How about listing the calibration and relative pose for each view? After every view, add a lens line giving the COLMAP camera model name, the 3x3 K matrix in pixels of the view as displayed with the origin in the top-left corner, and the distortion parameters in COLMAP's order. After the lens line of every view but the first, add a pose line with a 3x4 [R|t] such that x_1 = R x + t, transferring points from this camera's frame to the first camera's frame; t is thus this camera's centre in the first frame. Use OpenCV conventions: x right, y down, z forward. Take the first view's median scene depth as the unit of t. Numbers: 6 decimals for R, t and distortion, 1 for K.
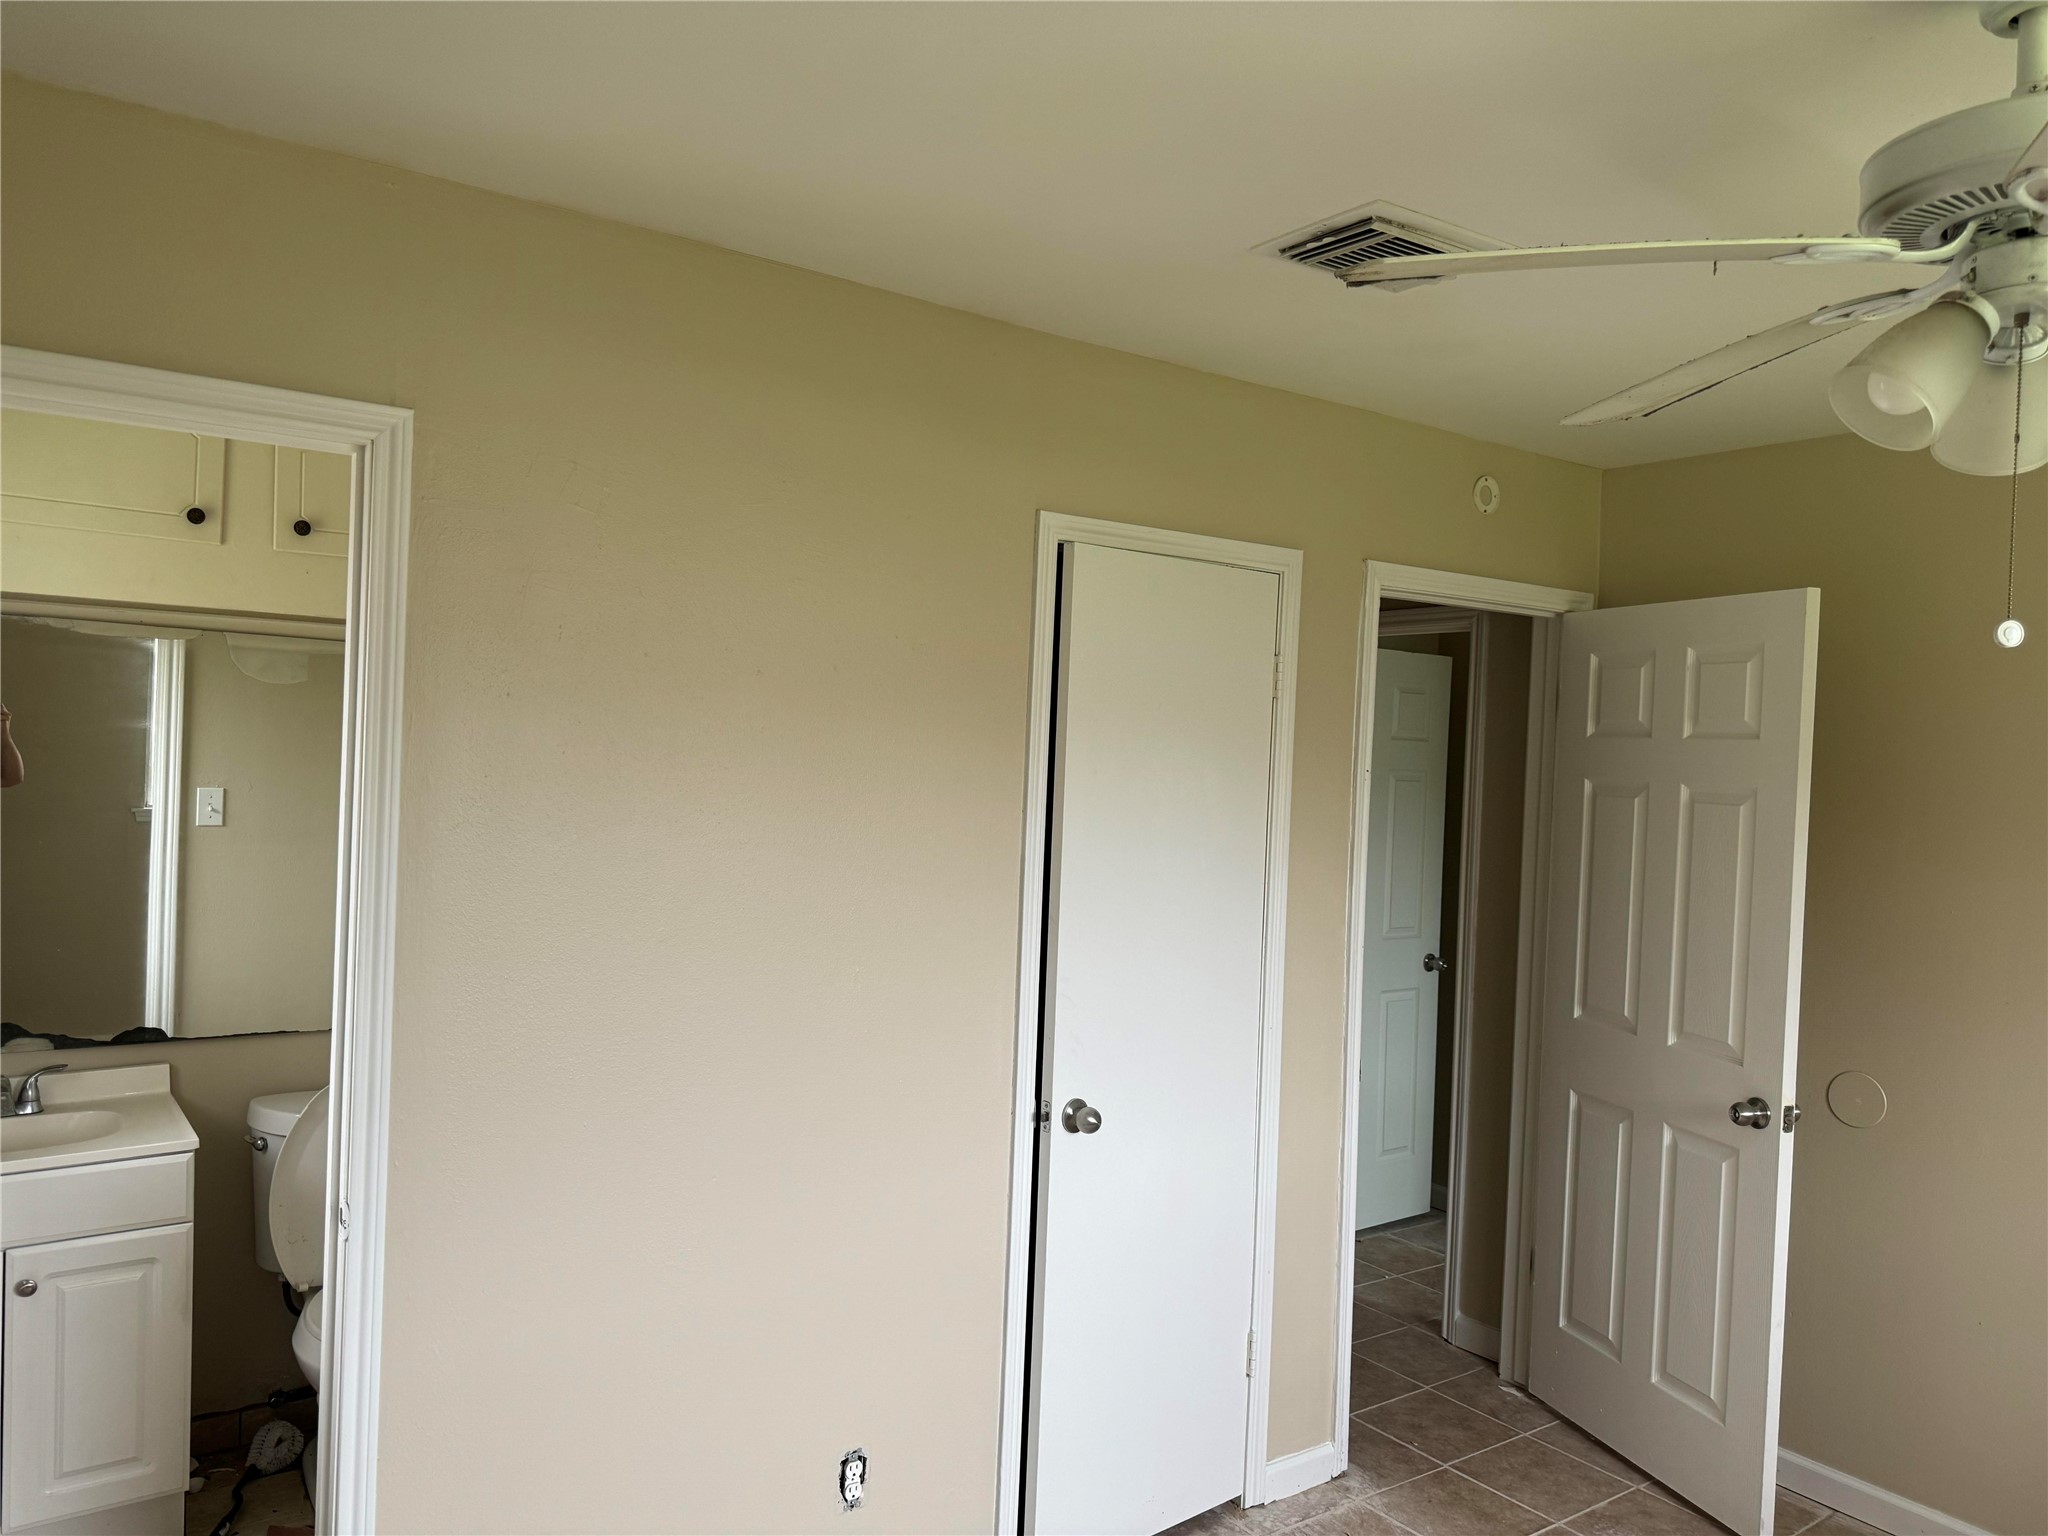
lens RADIAL K [[1448.5, 0, 1024.0], [0, 1448.5, 768.0], [0, 0, 1]] dist [0.003284, -0.010260]
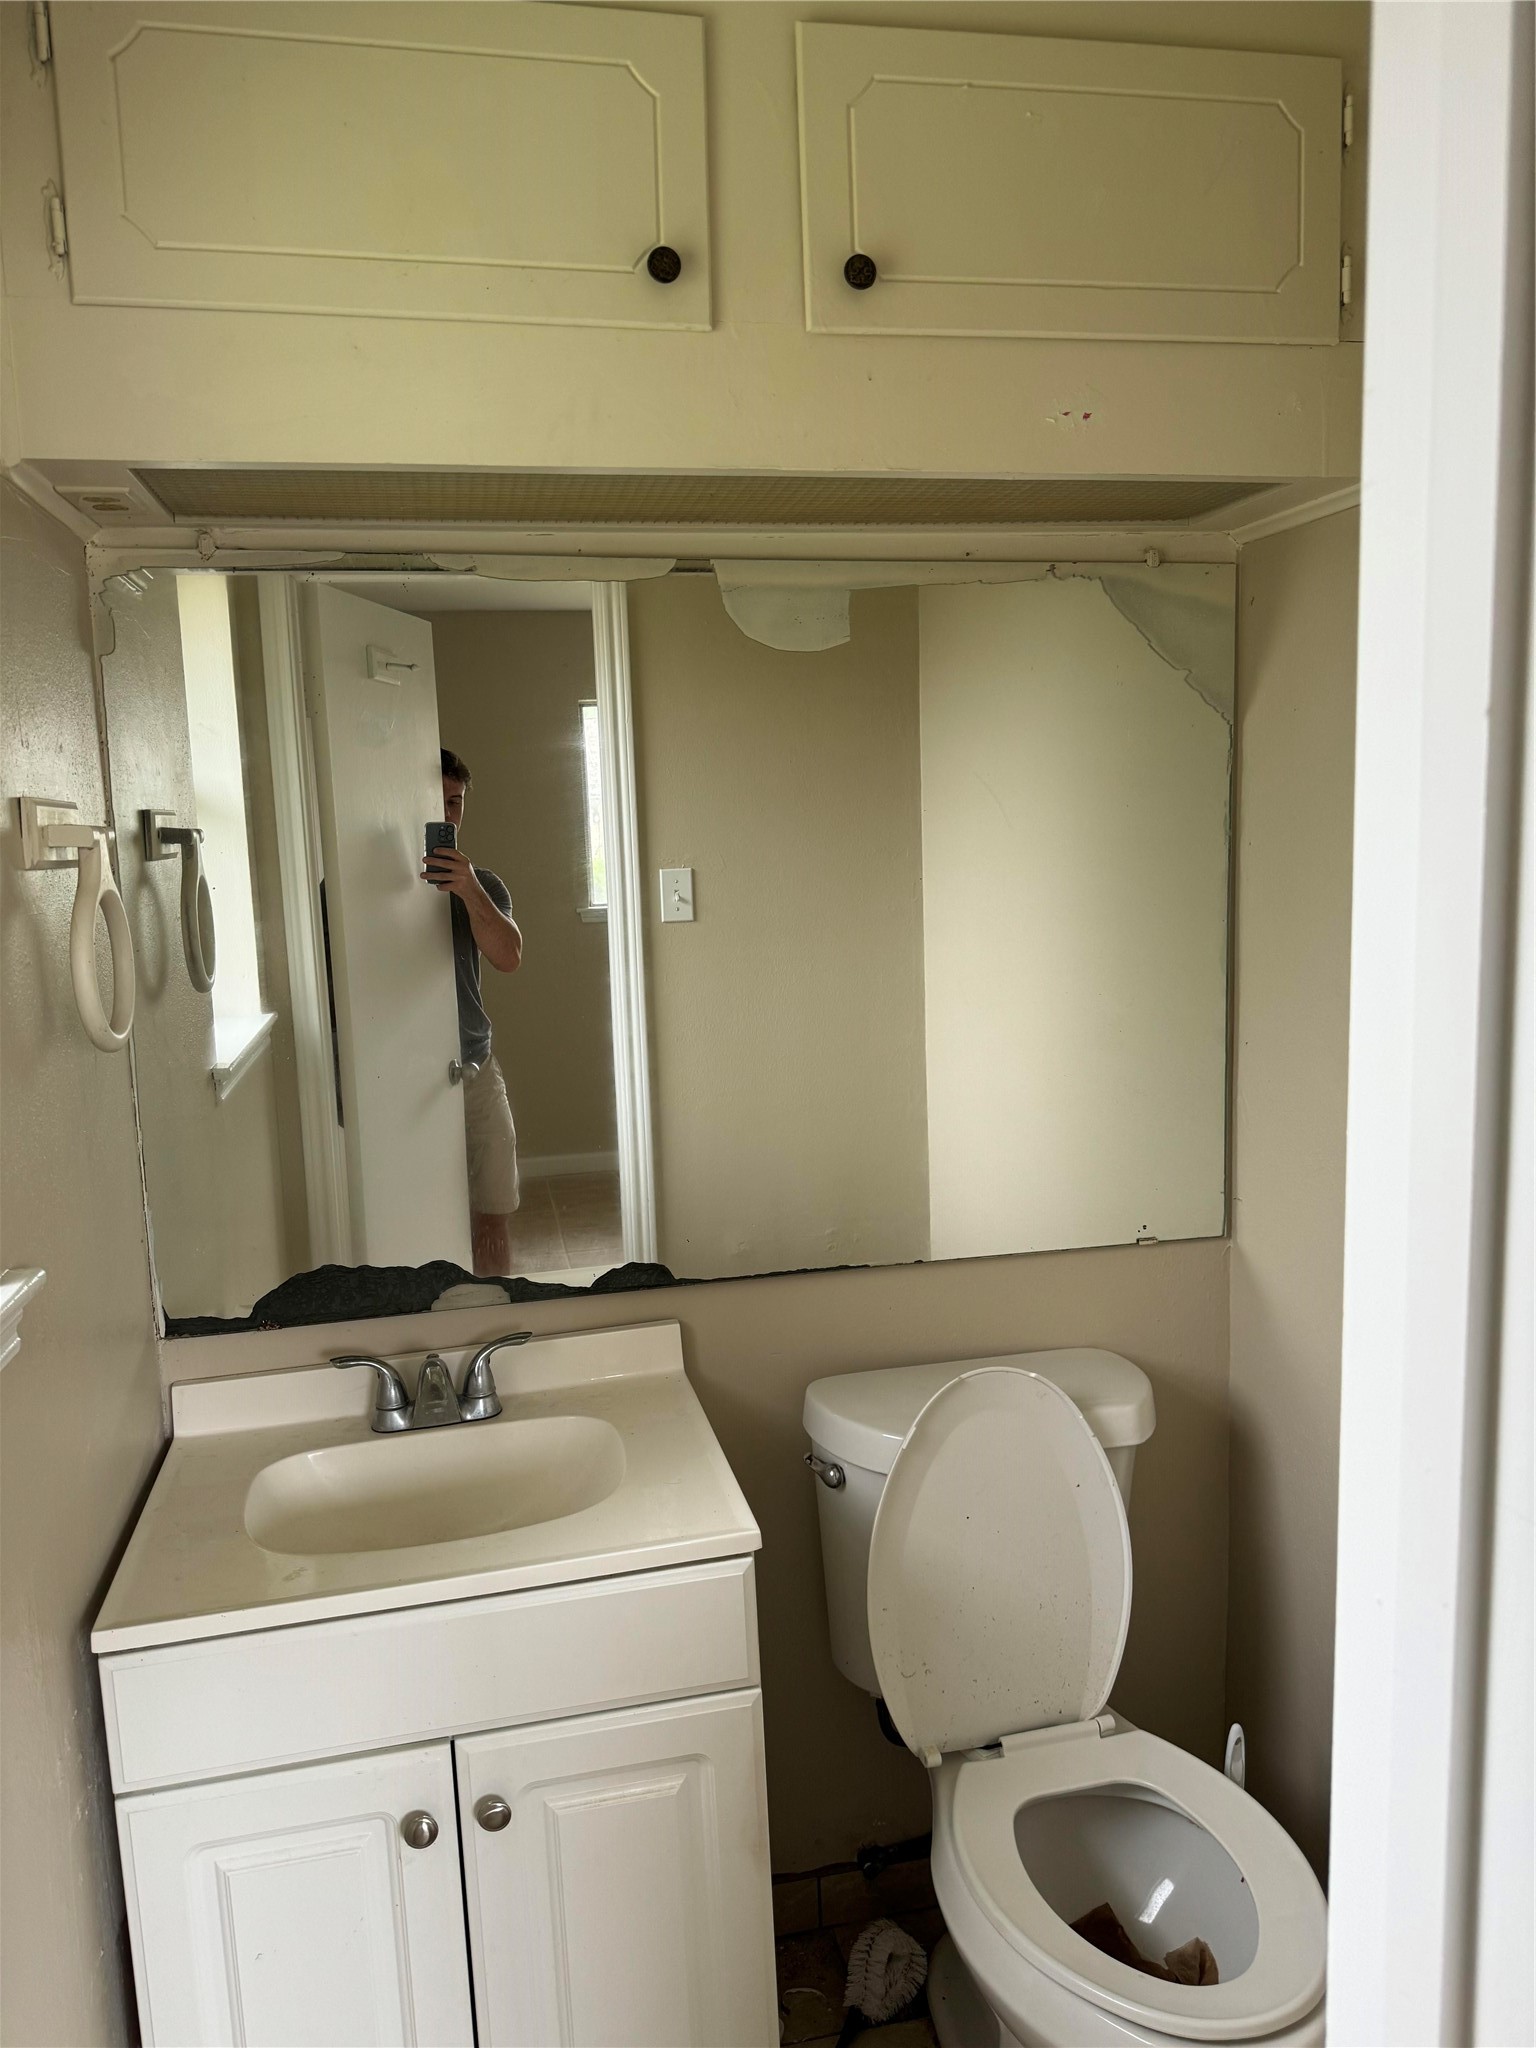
lens RADIAL K [[1419.0, 0, 768.0], [0, 1419.0, 1024.0], [0, 0, 1]] dist [0.033927, -0.049983]
pose [[0.913658, -0.013980, -0.406243, -0.333078], [0.063653, 0.991999, 0.109022, 0.023259], [0.401468, -0.125467, 0.907238, 0.524817]]
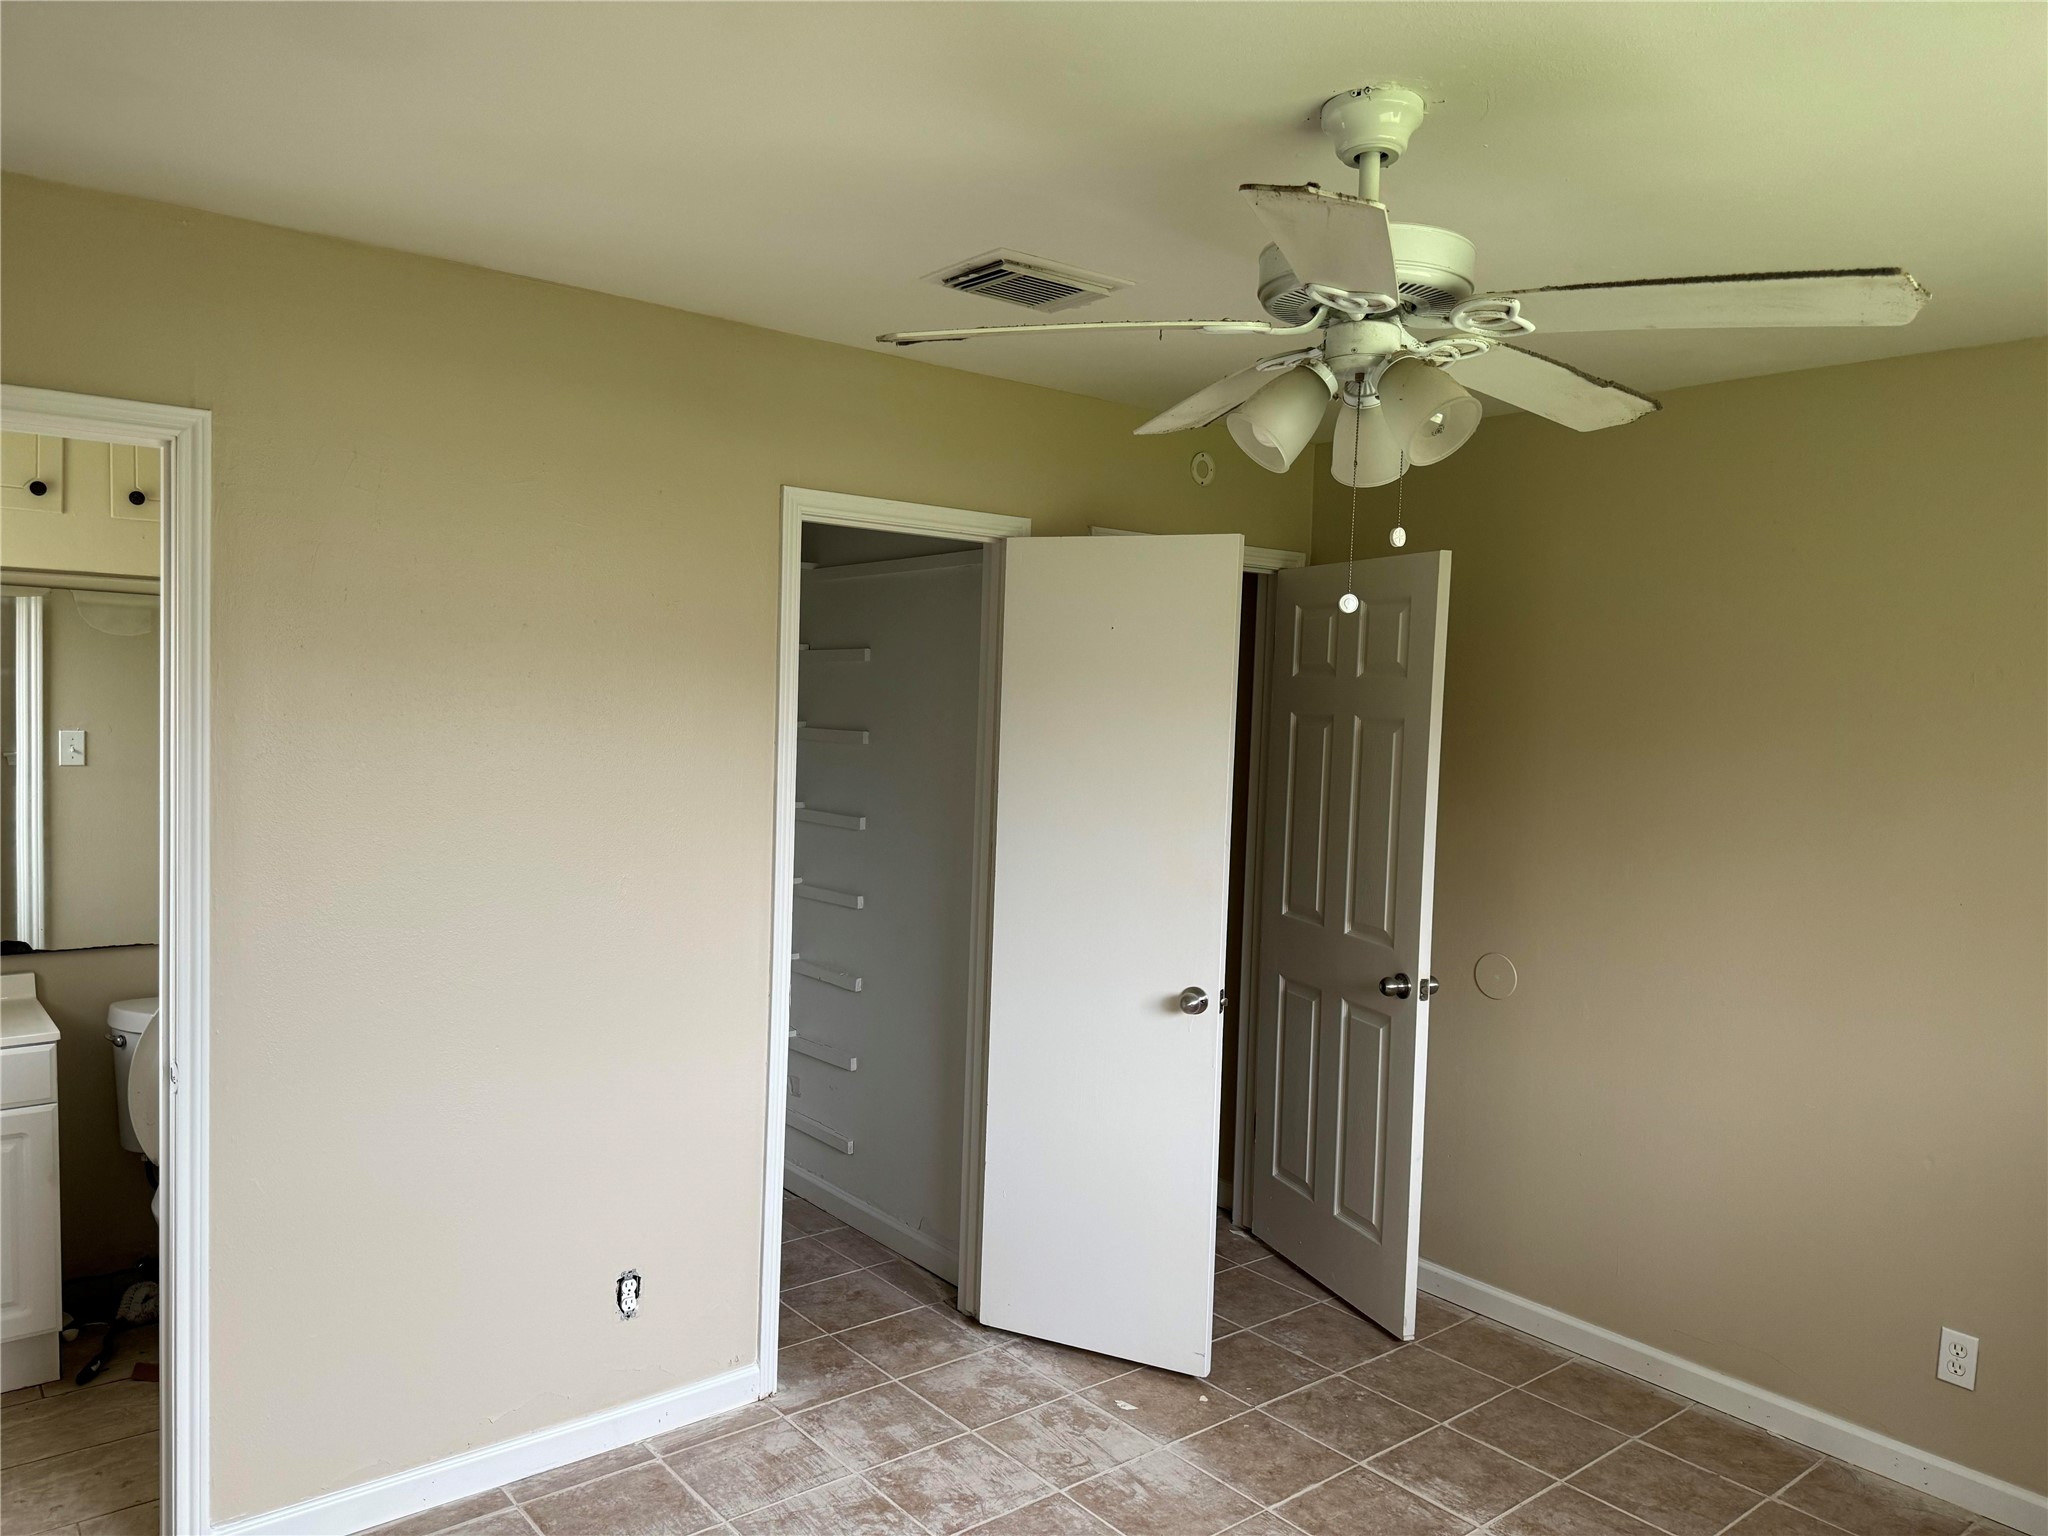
lens RADIAL K [[1419.0, 0, 1024.0], [0, 1419.0, 768.0], [0, 0, 1]] dist [0.033927, -0.049983]
pose [[0.997961, -0.010065, 0.063025, 0.118444], [0.007439, 0.999100, 0.041762, 0.003470], [-0.063389, -0.041208, 0.997138, -0.160748]]
